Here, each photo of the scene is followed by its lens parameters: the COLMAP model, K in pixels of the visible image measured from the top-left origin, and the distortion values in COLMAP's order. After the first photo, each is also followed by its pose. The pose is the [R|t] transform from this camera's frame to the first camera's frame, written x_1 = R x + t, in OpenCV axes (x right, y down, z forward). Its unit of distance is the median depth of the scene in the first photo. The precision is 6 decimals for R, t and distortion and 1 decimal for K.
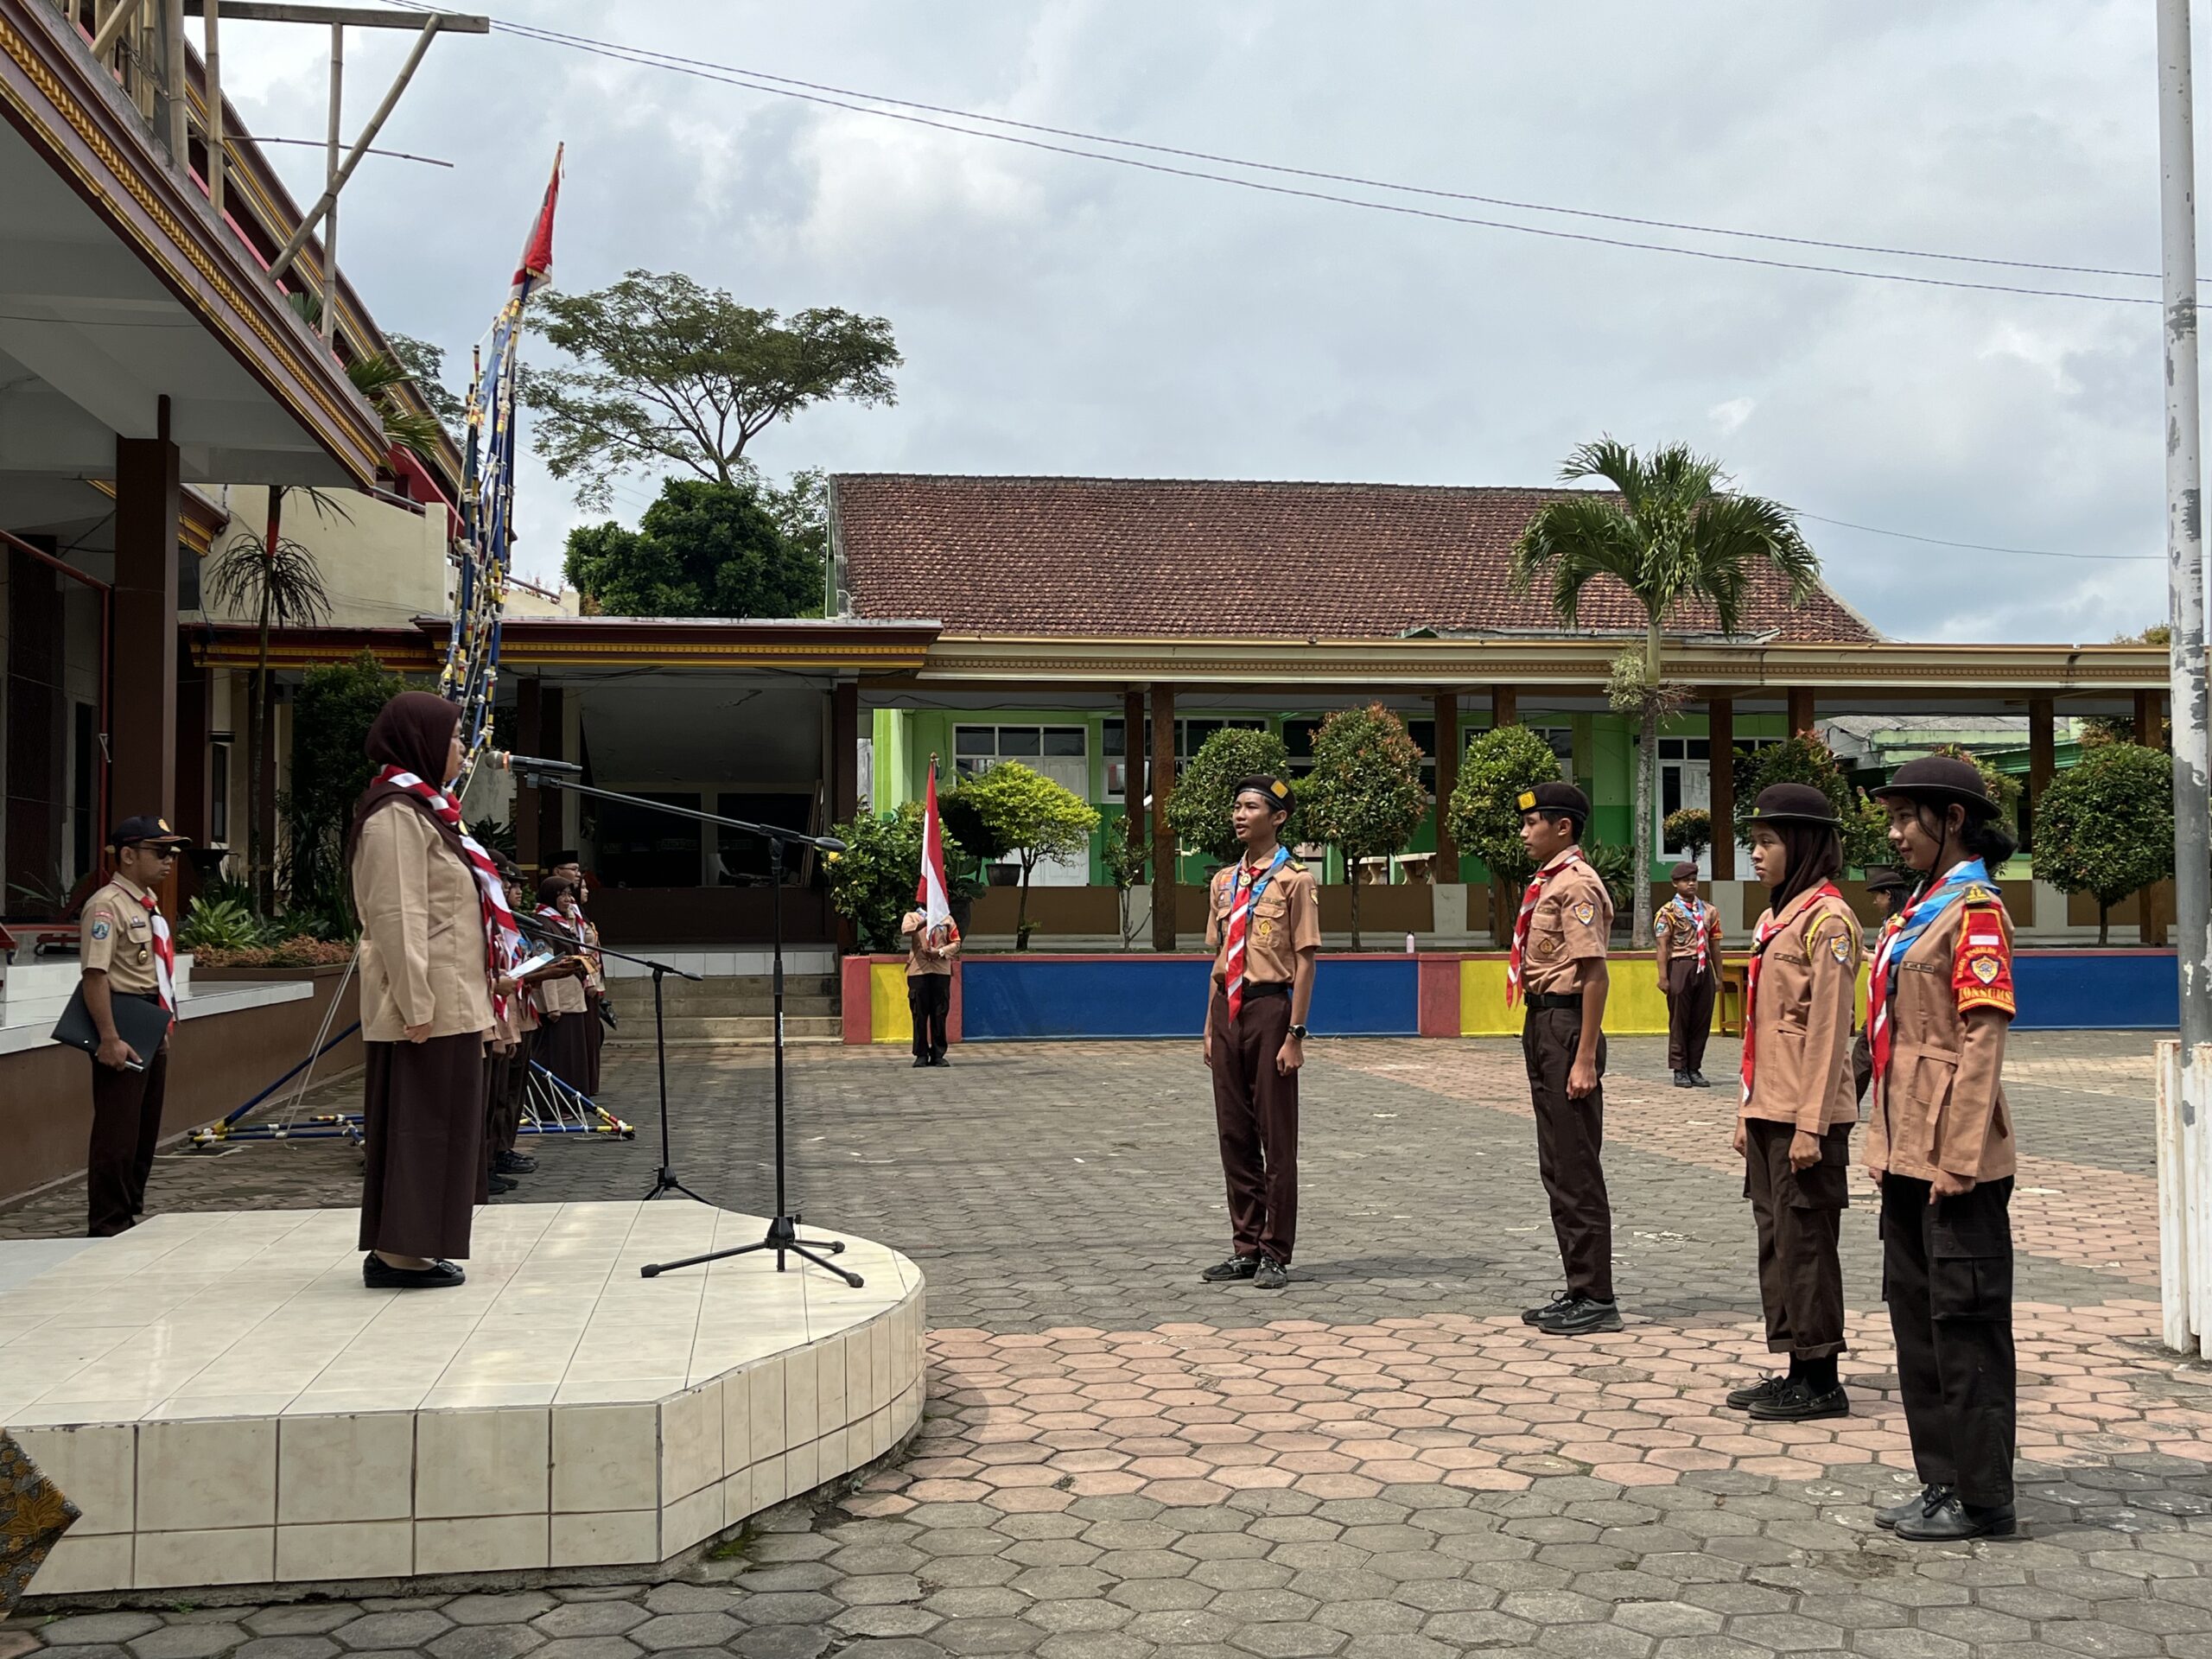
lens RADIAL K [[2027.6, 0, 1106.0], [0, 2027.6, 829.5], [0, 0, 1]] dist [0.119857, 0.001331]
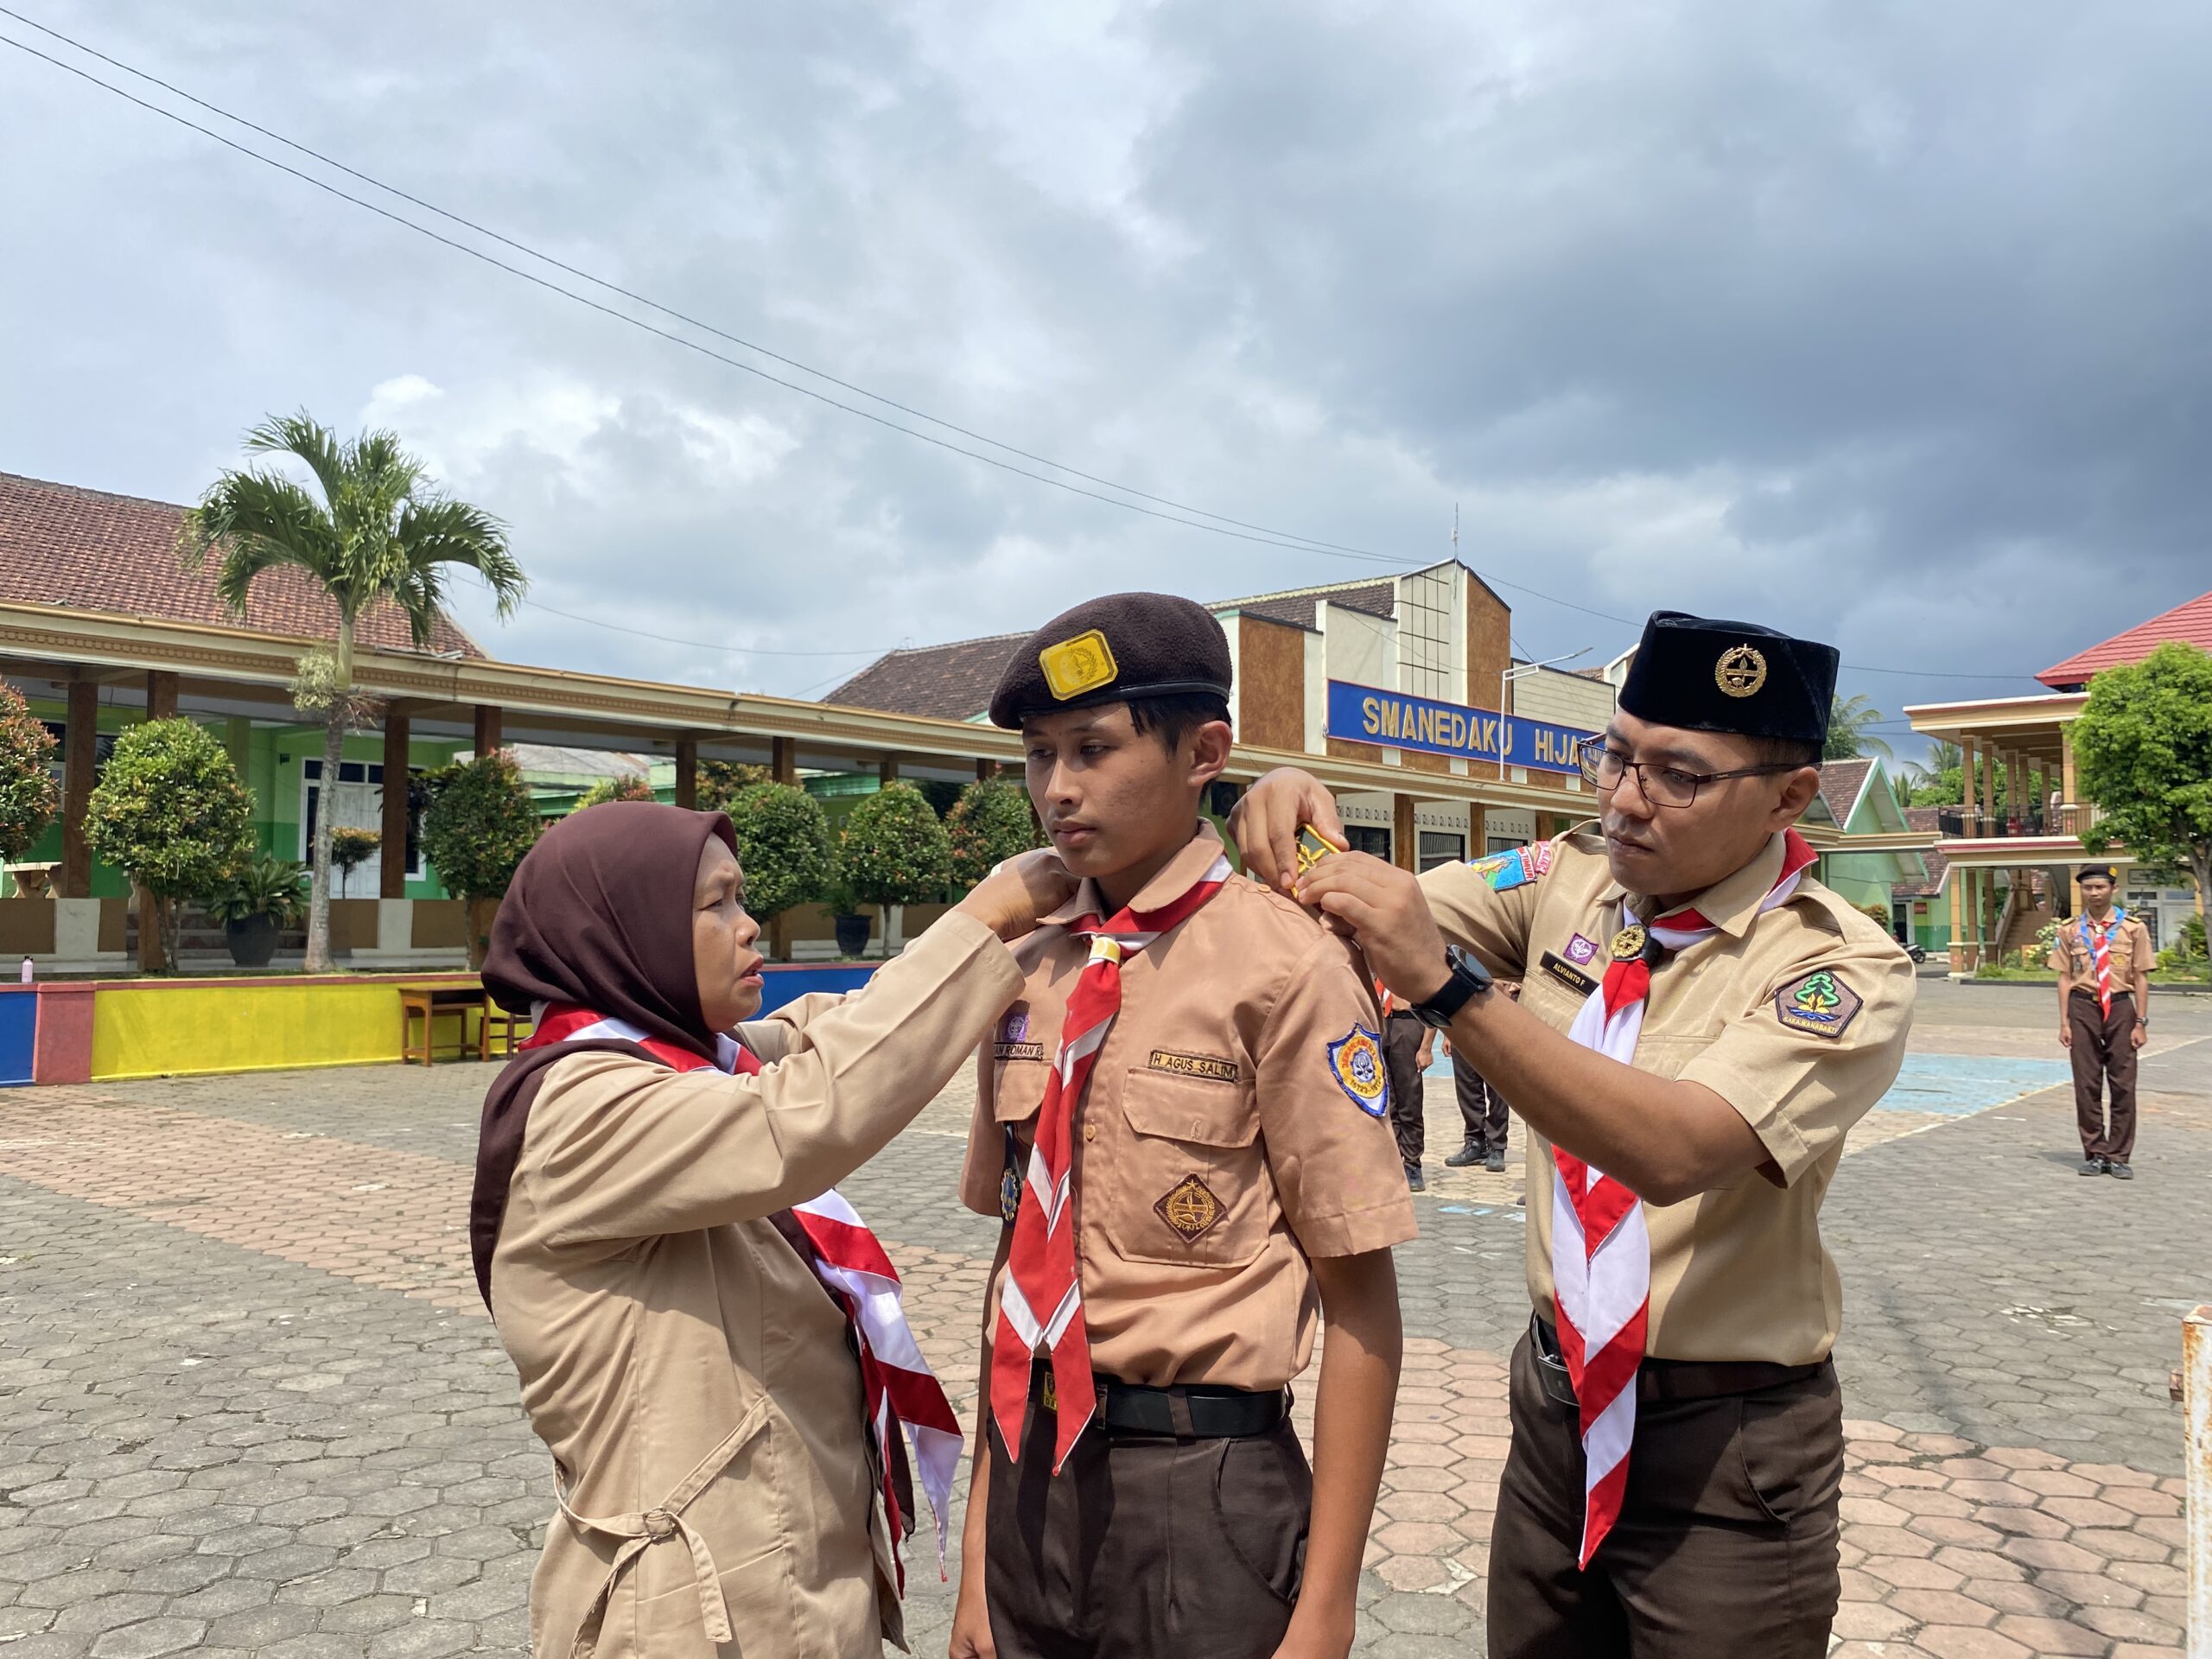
lens RADIAL K [[1702.6, 0, 1106.0], [0, 1702.6, 829.5], [0, 0, 1]] dist [0.003702, -0.000932]
pose [[0.752050, 0.043250, 0.657685, 0.021759], [-0.033230, 0.999064, -0.027702, 0.003565], [-0.658268, -0.001021, 0.752783, 0.193326]]
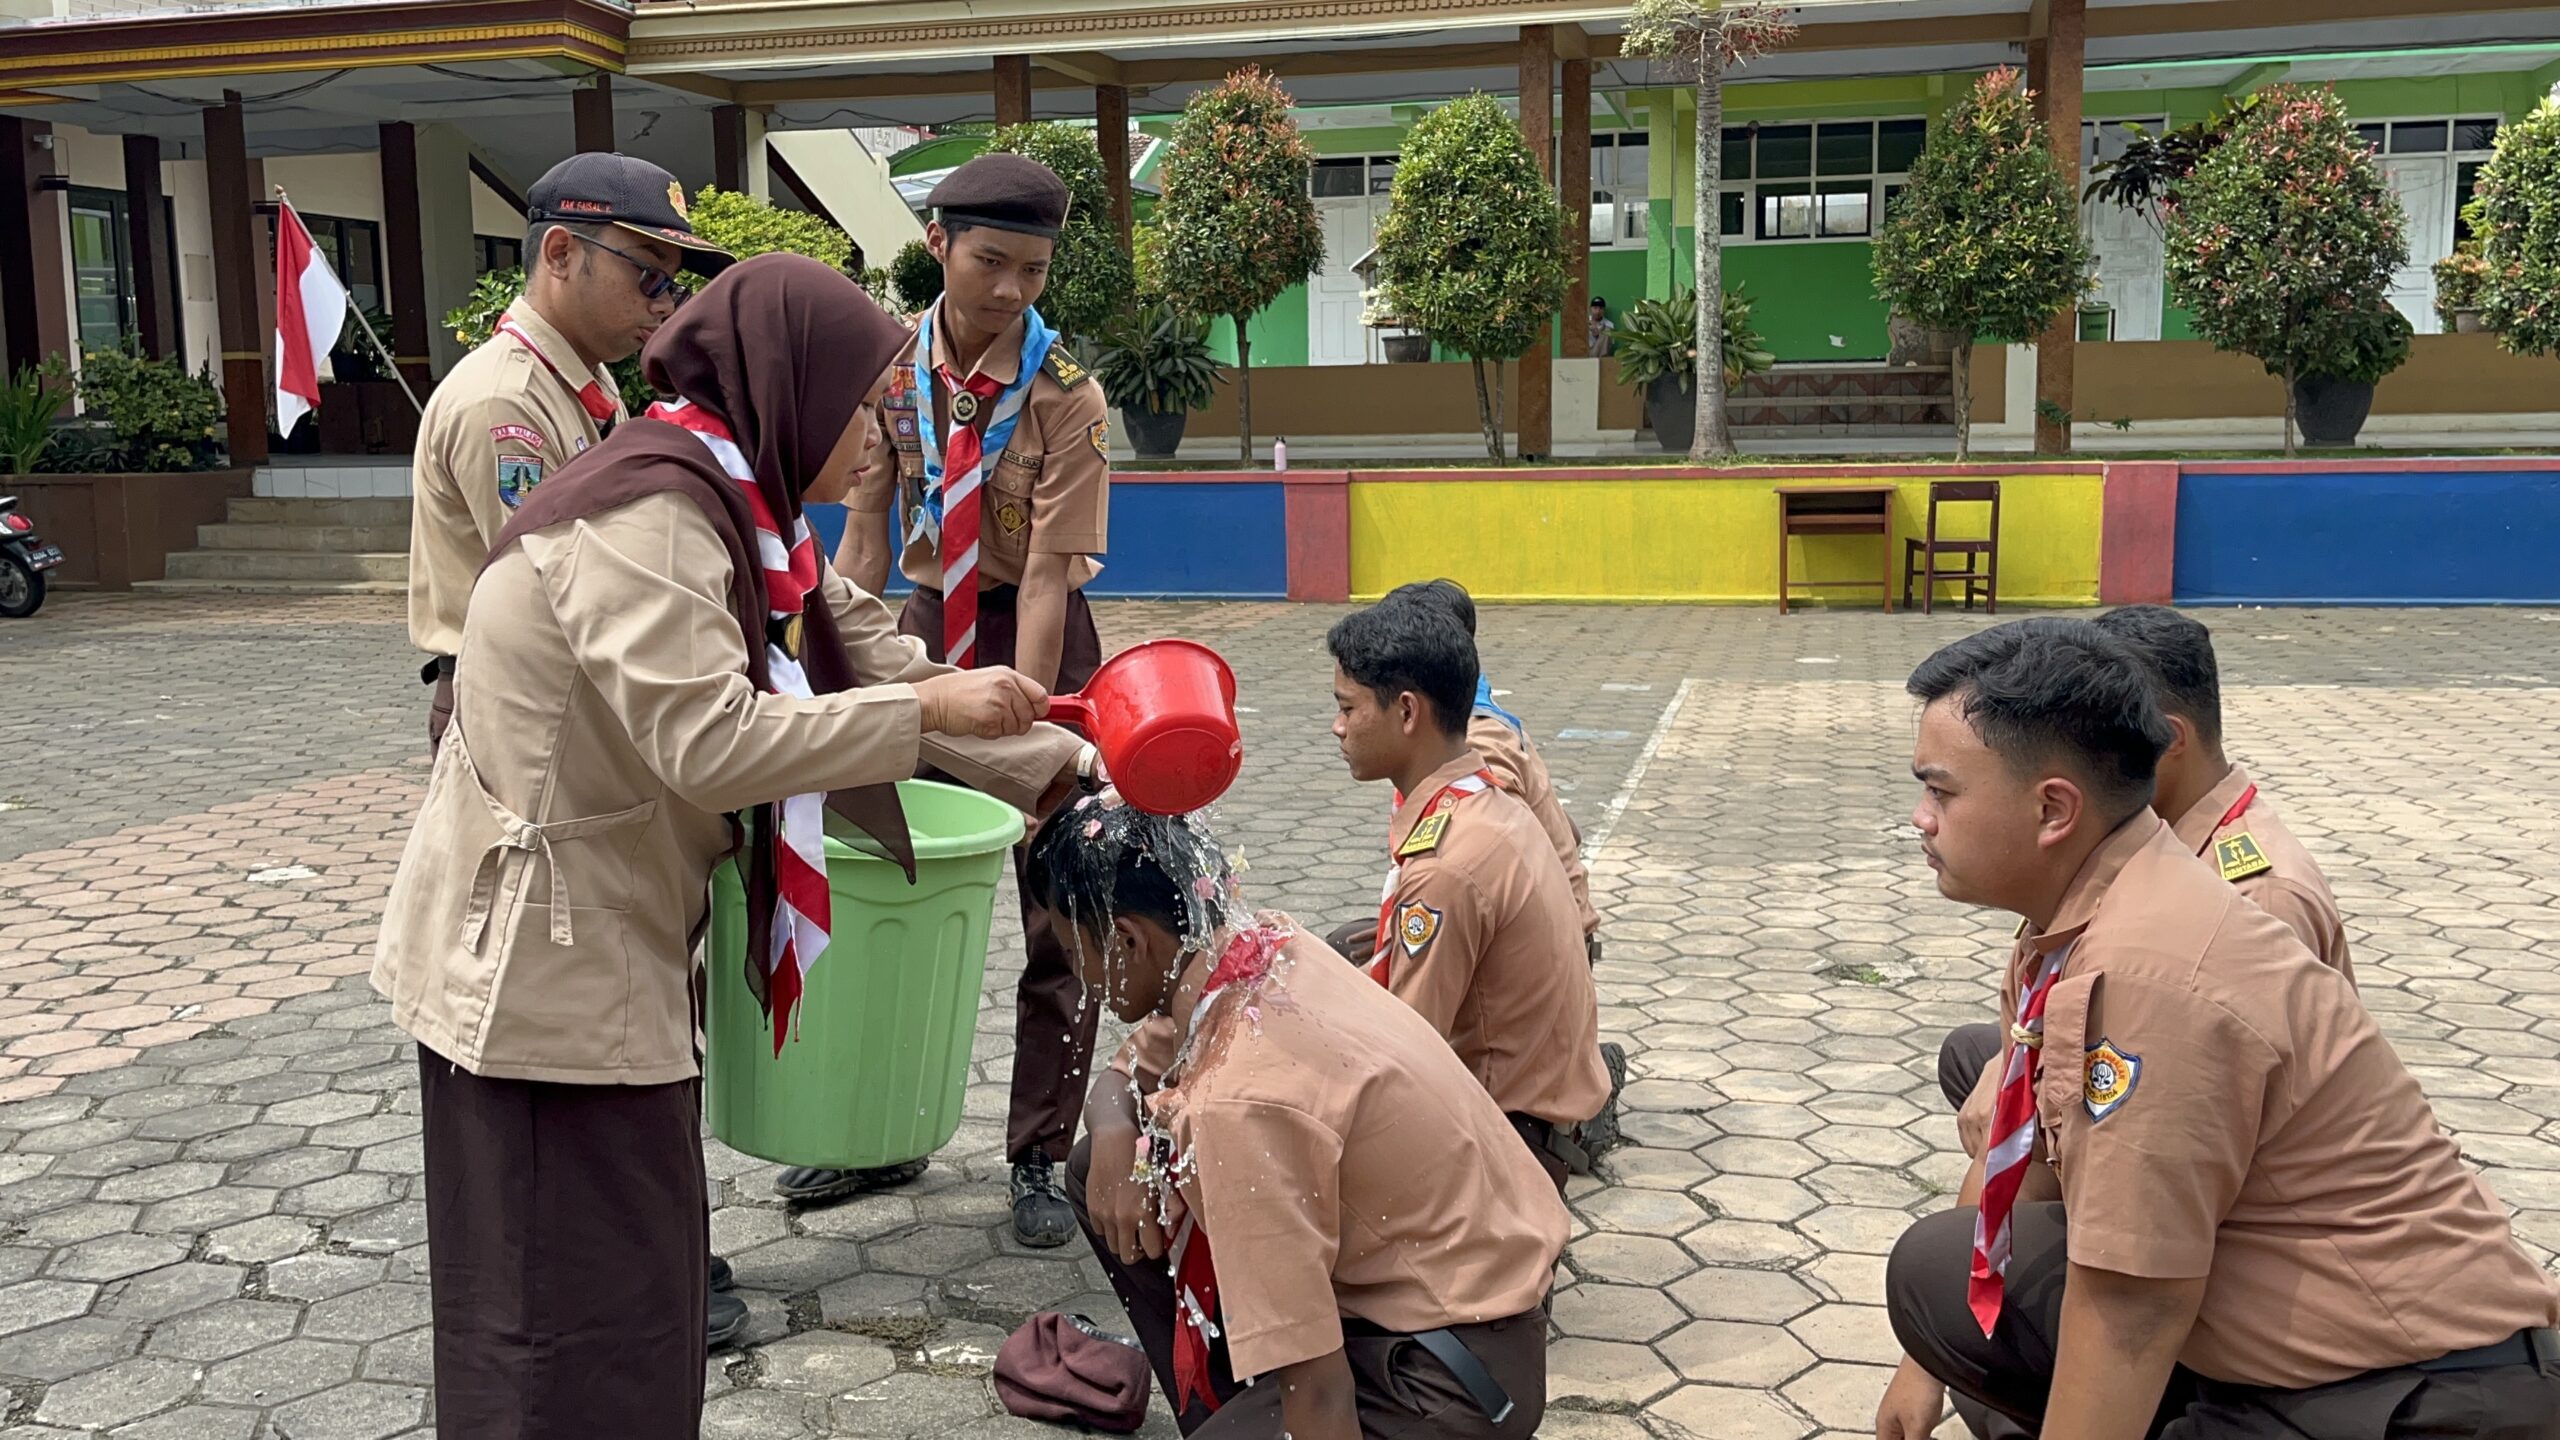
lens RADIAL K [[2476.2, 0, 1280.0], [0, 2476.2, 720.0], [0, 0, 1]] dist [-0.017544, -0.013068]
pose [[0.933497, 0.039959, -0.356352, 0.428041], [0.022612, 0.985234, 0.169711, 0.006137], [0.357872, -0.166483, 0.918810, 0.270913]]
